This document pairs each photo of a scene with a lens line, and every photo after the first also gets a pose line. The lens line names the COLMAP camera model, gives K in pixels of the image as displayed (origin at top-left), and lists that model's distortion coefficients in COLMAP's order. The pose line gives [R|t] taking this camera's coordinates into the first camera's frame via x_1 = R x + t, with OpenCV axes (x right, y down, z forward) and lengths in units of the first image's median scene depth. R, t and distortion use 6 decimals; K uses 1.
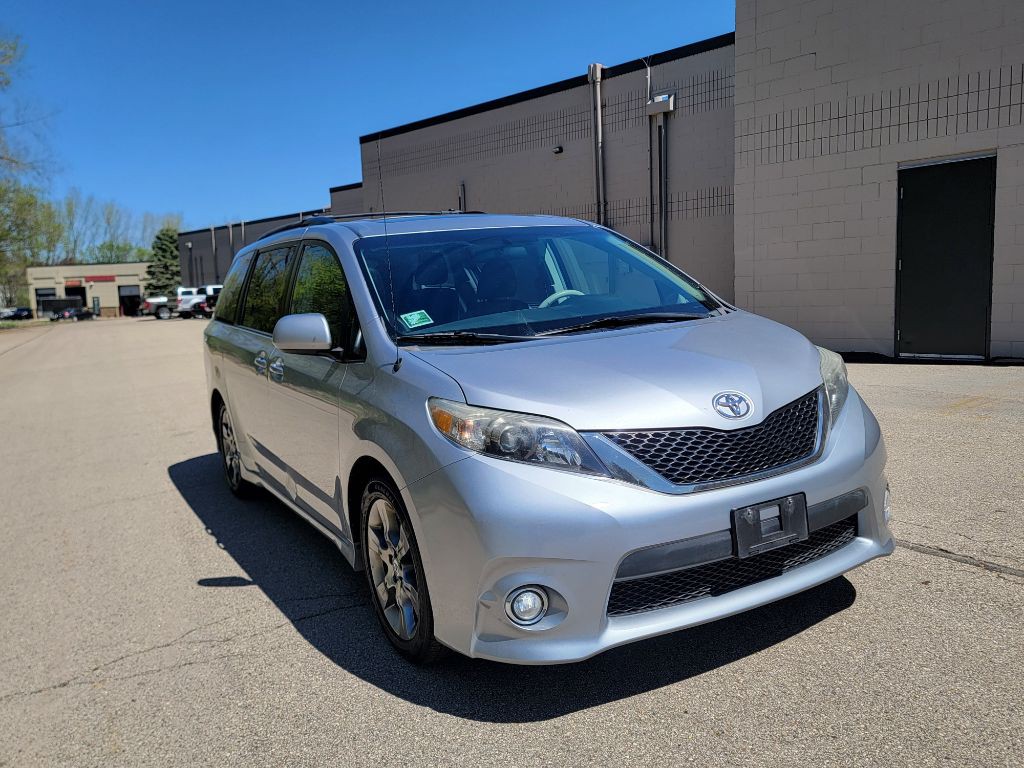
lens RADIAL K [[854.8, 0, 516.4], [0, 854.8, 347.1], [0, 0, 1]] dist [0.064373, -0.038047]
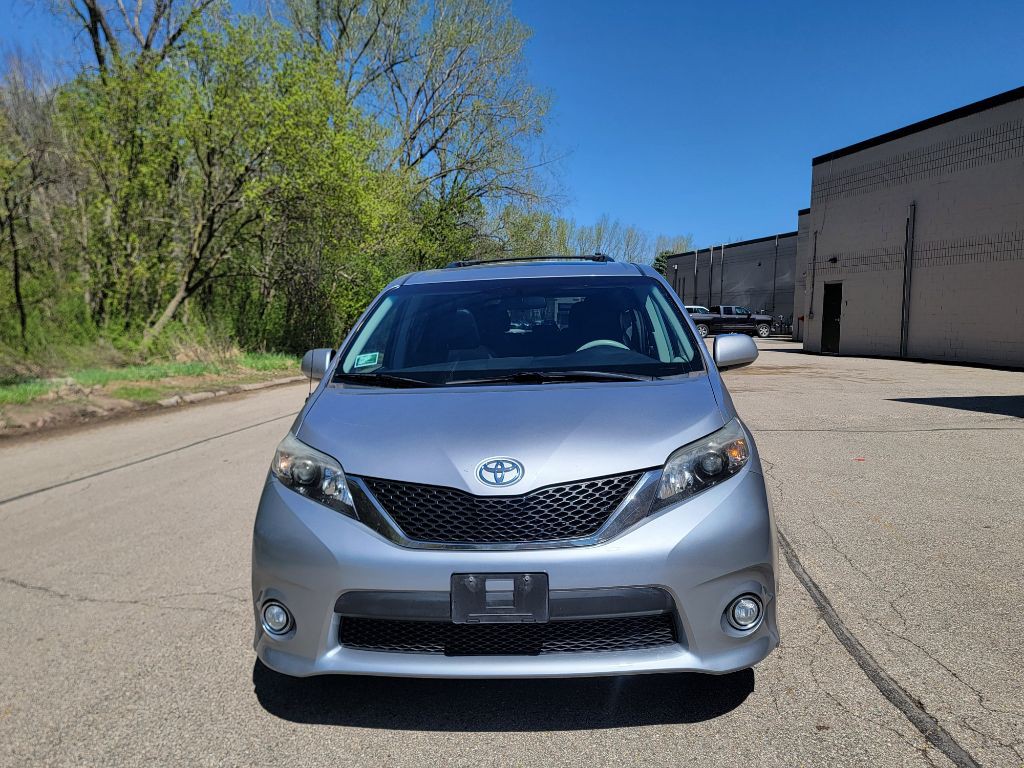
lens RADIAL K [[854.8, 0, 515.8], [0, 854.8, 354.1], [0, 0, 1]] dist [0.064373, -0.038047]
pose [[0.828735, 0.069812, -0.555270, 0.721172], [-0.077958, 0.996916, 0.008987, -0.070000], [0.554185, 0.035840, 0.831622, 0.160688]]
